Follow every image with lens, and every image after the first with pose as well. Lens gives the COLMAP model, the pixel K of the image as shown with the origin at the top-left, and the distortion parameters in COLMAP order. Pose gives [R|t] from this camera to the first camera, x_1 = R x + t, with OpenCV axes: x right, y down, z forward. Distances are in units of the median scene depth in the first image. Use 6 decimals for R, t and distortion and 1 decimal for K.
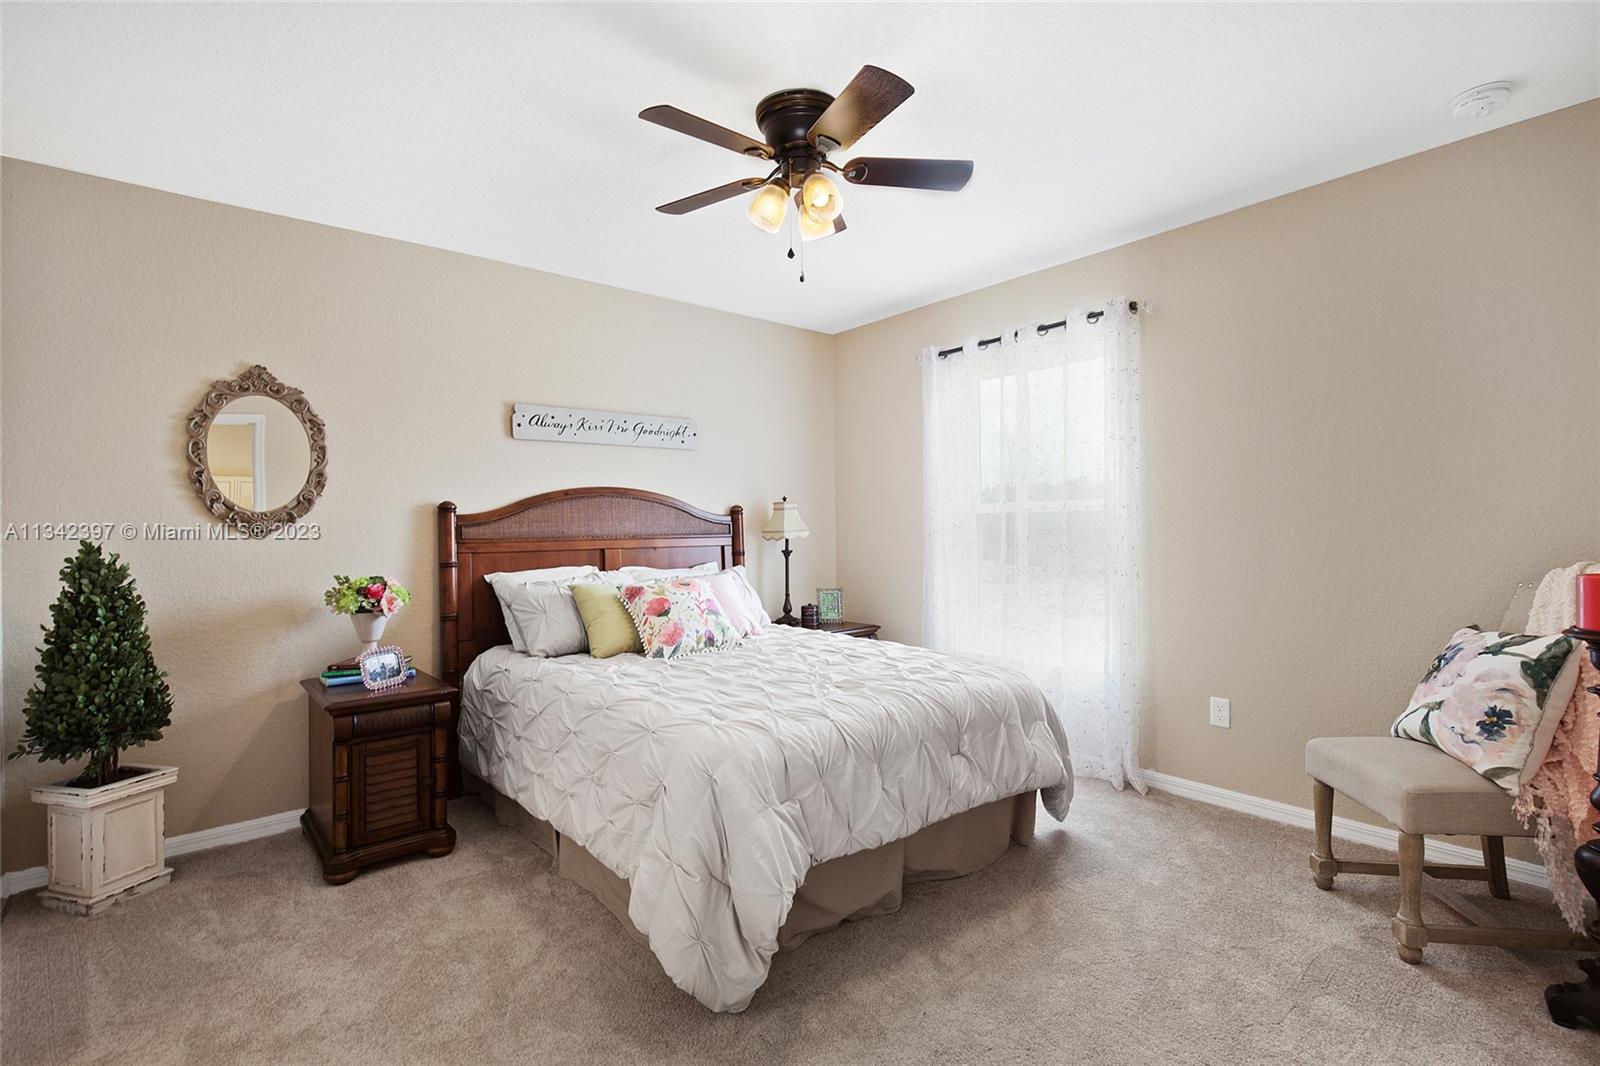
lens RADIAL K [[723.6, 0, 804.2], [0, 723.6, 524.0], [0, 0, 1]] dist [0.001242, -0.000515]
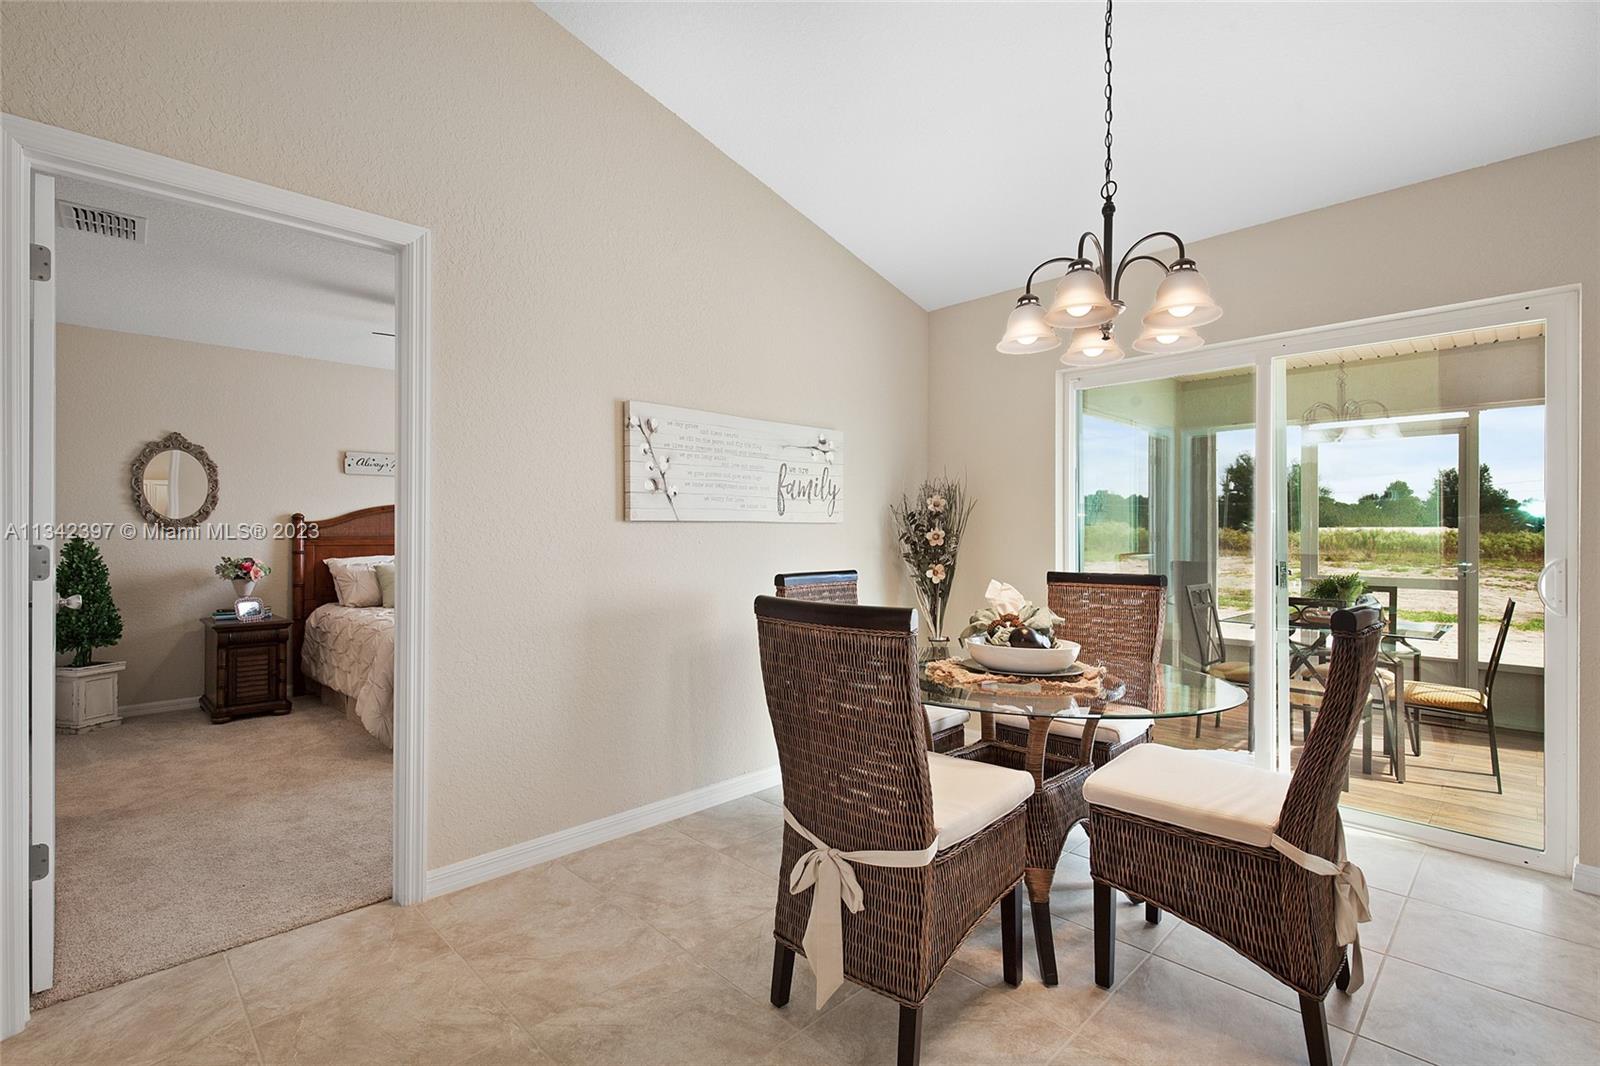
lens RADIAL K [[726.4, 0, 800.0], [0, 726.4, 533.0], [0, 0, 1]] dist [0.002124, -0.000122]
pose [[0.997778, 0.011151, 0.065684, 0.591708], [-0.011329, 0.999933, 0.002340, -0.004391], [-0.065653, -0.003079, 0.997838, -0.790730]]
